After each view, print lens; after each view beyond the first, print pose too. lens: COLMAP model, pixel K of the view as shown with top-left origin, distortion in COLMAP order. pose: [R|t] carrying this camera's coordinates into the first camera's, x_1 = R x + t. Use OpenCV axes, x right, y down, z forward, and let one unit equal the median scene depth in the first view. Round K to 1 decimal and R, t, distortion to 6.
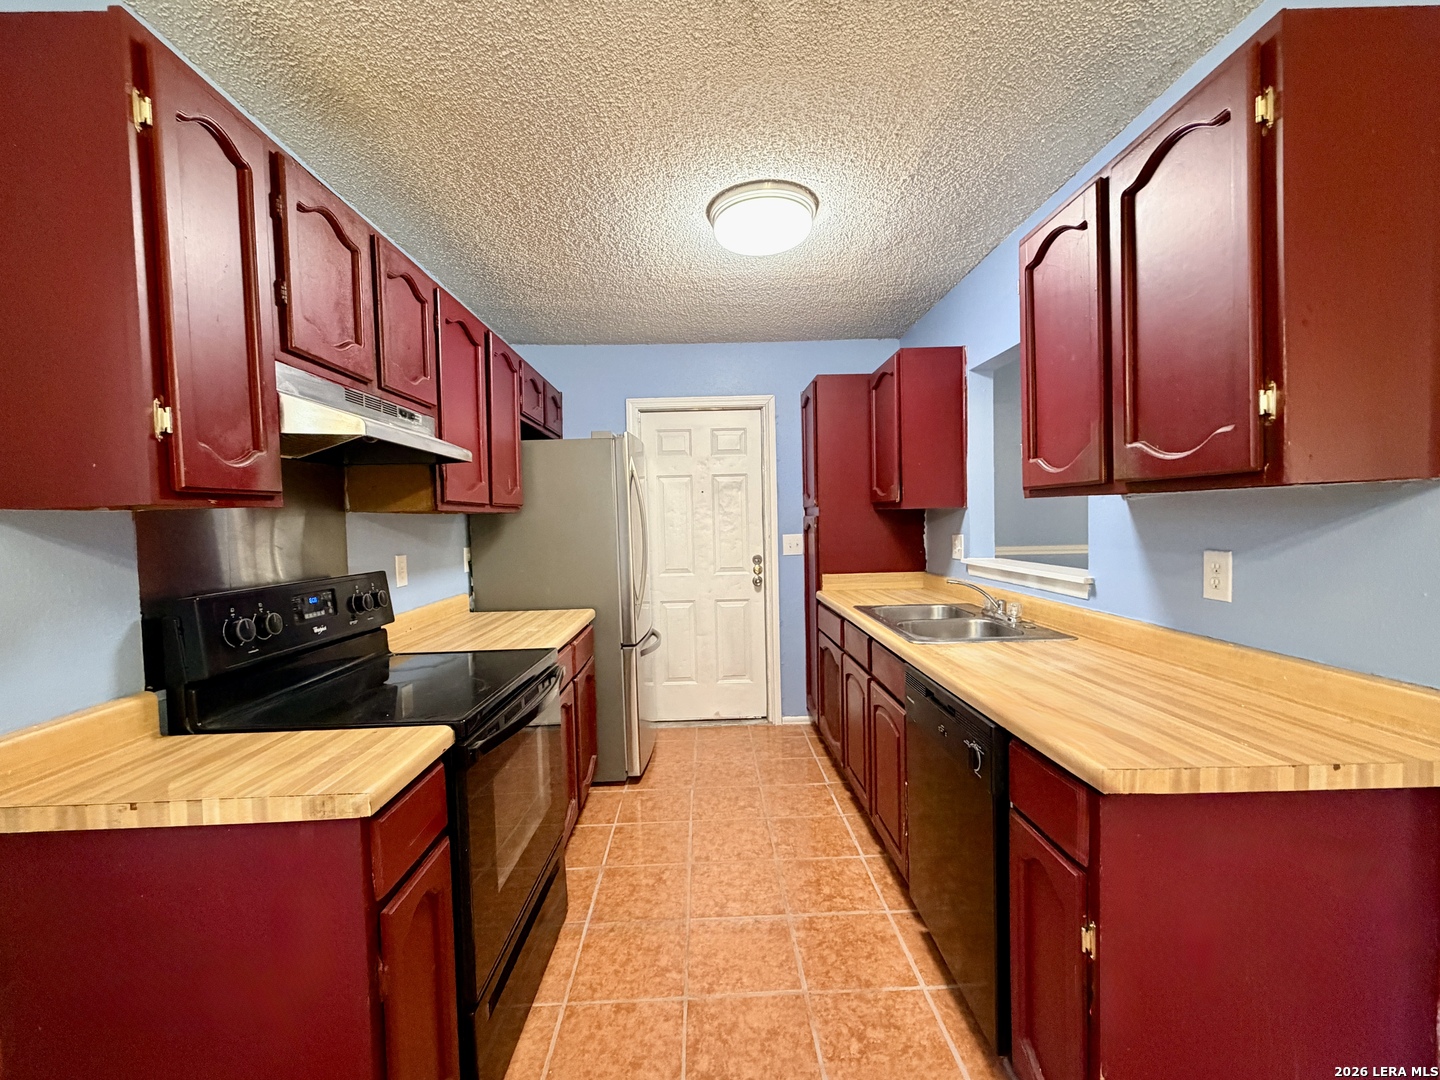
lens RADIAL K [[581.6, 0, 719.9], [0, 581.6, 538.2], [0, 0, 1]] dist [0.002615, -0.000789]
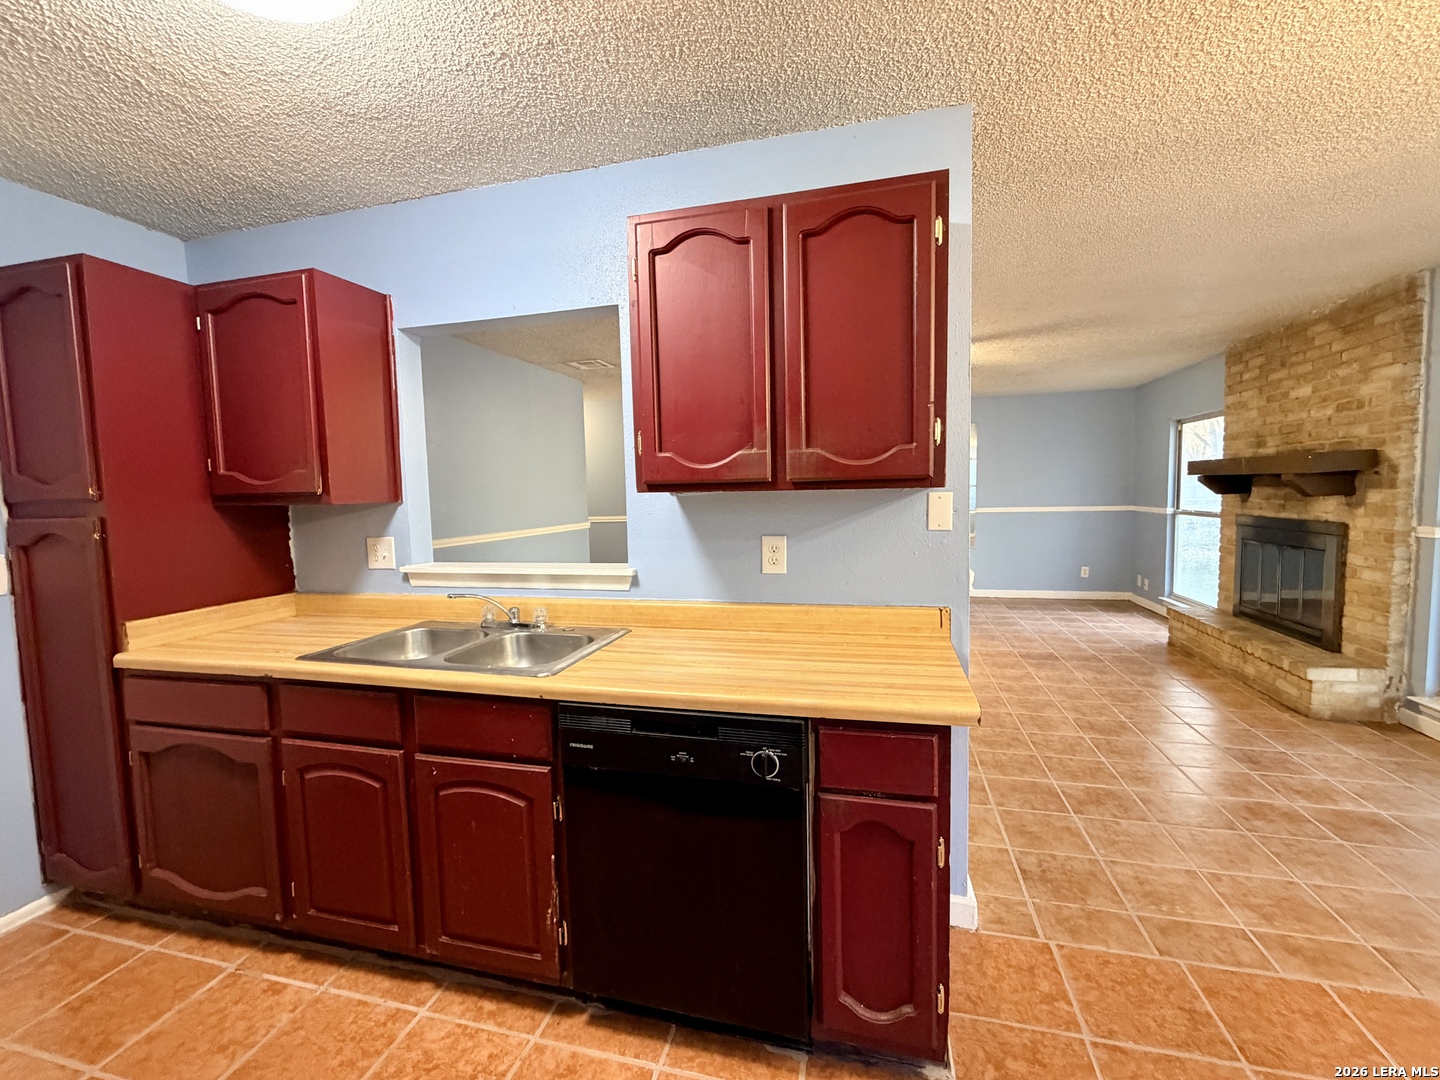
lens RADIAL K [[608.5, 0, 716.6], [0, 608.5, 538.5], [0, 0, 1]] dist [-0.000955, 0.000377]
pose [[0.315199, -0.053432, 0.947520, -0.319283], [0.048191, 0.998027, 0.040249, -0.022753], [-0.947801, 0.032976, 0.317152, 0.463713]]
